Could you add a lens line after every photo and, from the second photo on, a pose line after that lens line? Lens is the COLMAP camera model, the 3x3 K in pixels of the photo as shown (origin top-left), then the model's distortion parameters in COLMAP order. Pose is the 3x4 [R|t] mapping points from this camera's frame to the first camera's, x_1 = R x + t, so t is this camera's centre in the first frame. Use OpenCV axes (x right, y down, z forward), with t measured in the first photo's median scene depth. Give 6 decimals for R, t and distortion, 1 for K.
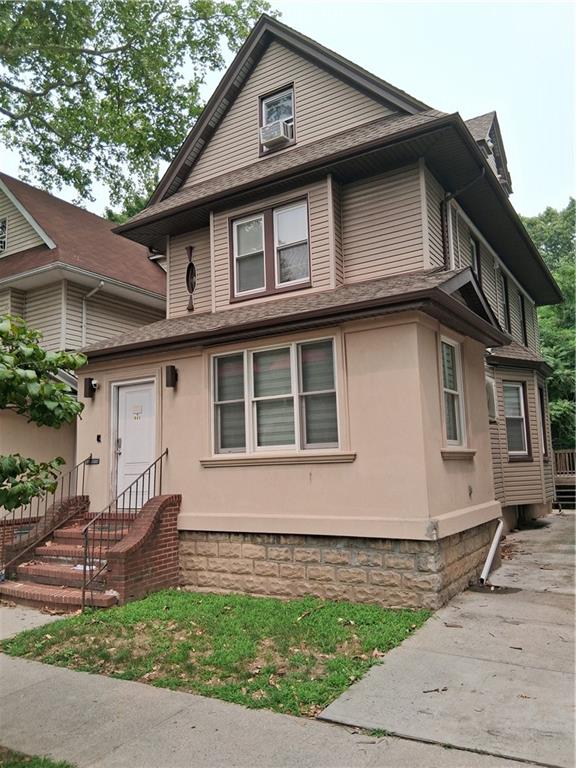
lens RADIAL K [[587.4, 0, 288.0], [0, 587.4, 384.0], [0, 0, 1]] dist [0.032167, -0.005735]
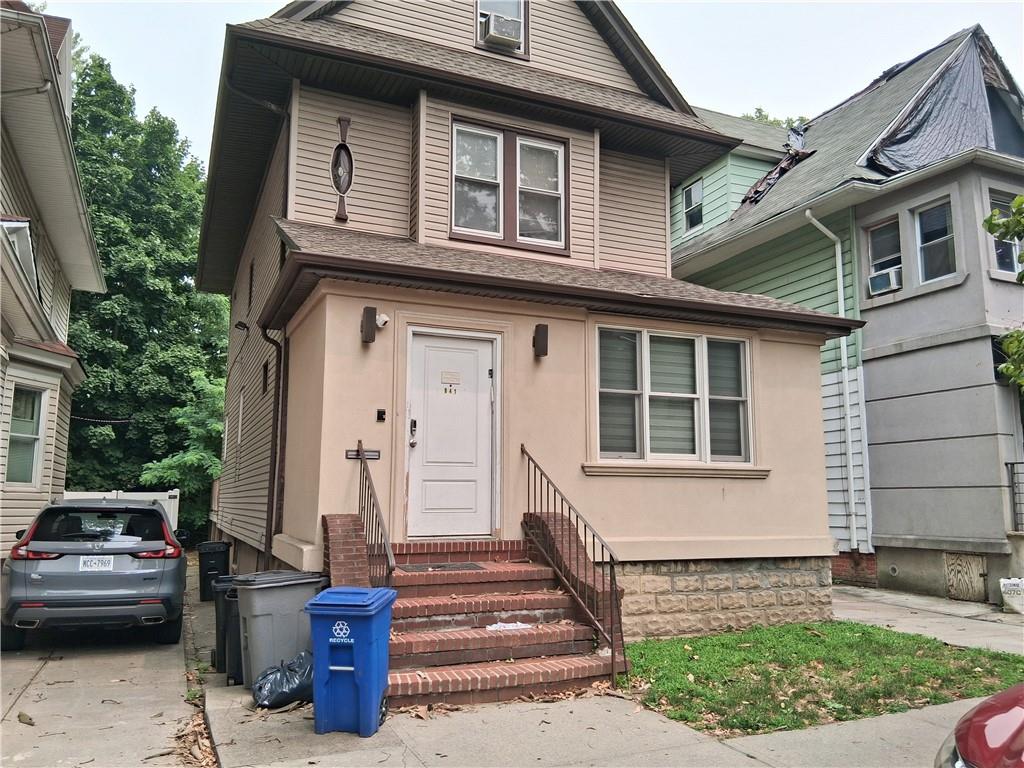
lens RADIAL K [[783.2, 0, 512.0], [0, 783.2, 384.0], [0, 0, 1]] dist [0.032167, -0.005735]
pose [[0.569750, 0.147406, 0.808490, -1.050905], [-0.137256, 0.987032, -0.083234, 0.130223], [-0.810275, -0.063547, 0.582594, 0.547484]]
